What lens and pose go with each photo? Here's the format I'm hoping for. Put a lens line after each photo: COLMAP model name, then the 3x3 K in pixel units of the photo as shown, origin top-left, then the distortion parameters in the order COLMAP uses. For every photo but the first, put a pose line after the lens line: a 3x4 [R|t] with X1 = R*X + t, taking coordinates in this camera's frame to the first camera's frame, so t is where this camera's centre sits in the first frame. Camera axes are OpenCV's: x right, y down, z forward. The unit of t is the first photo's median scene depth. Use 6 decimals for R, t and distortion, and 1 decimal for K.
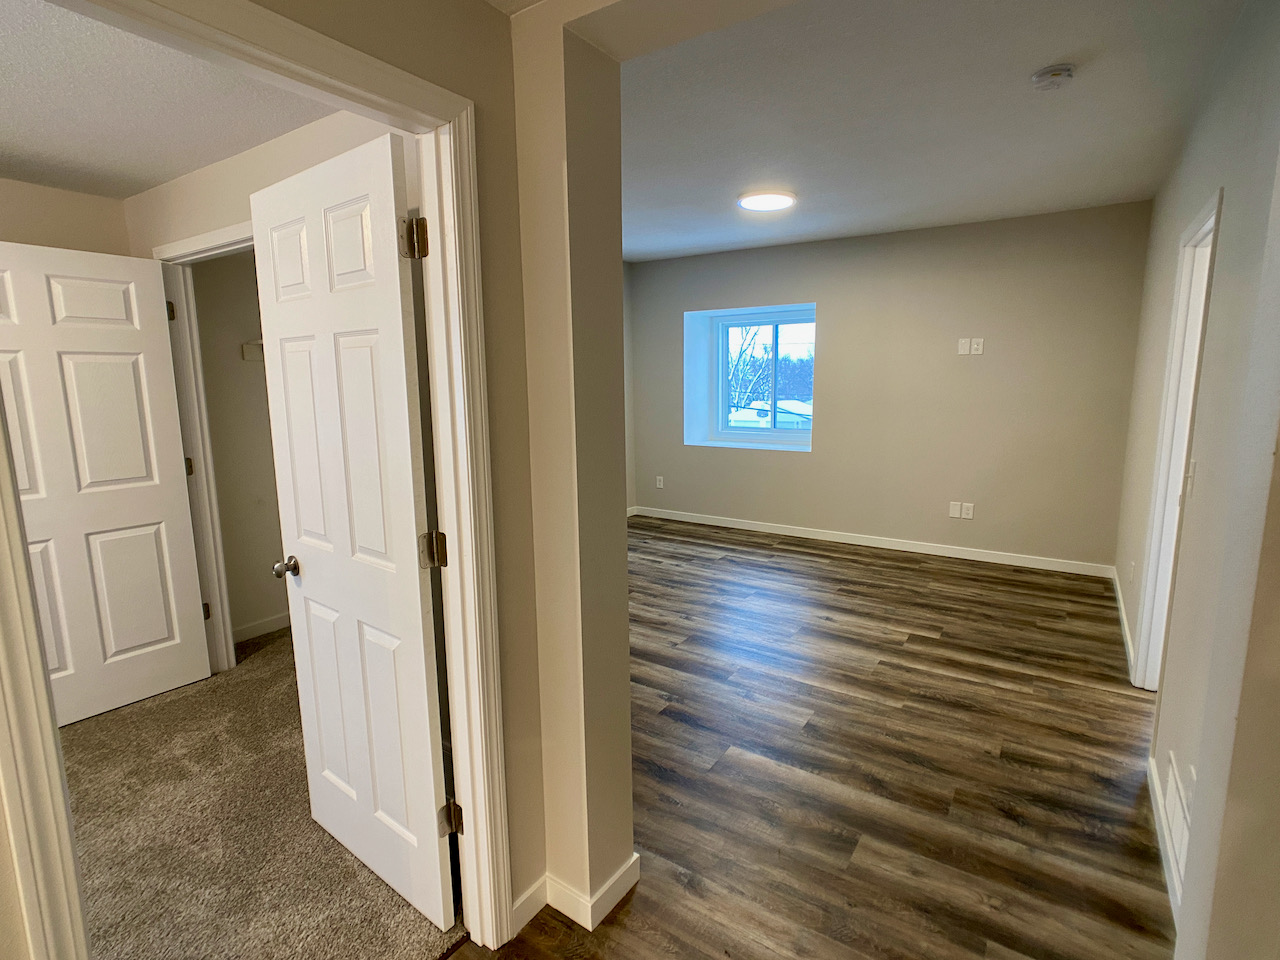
lens RADIAL K [[630.4, 0, 644.6], [0, 630.4, 471.2], [0, 0, 1]] dist [0.000416, -0.000243]
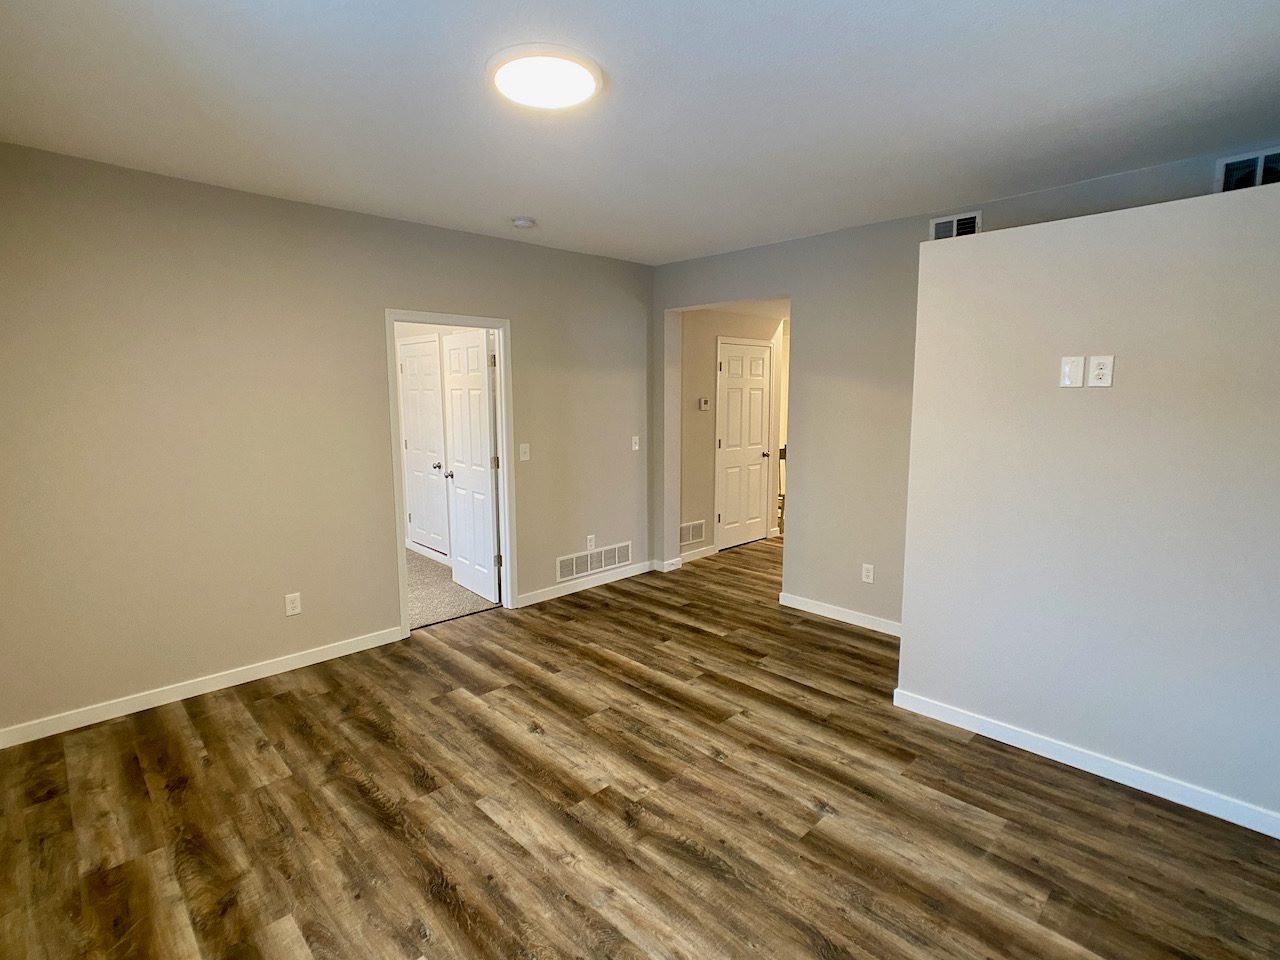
lens RADIAL K [[630.4, 0, 644.6], [0, 630.4, 471.2], [0, 0, 1]] dist [0.000416, -0.000243]
pose [[-0.979434, -0.016828, 0.201062, 0.012817], [0.039093, 0.961804, 0.270934, -0.313883], [-0.197941, 0.273222, -0.941366, 1.869235]]
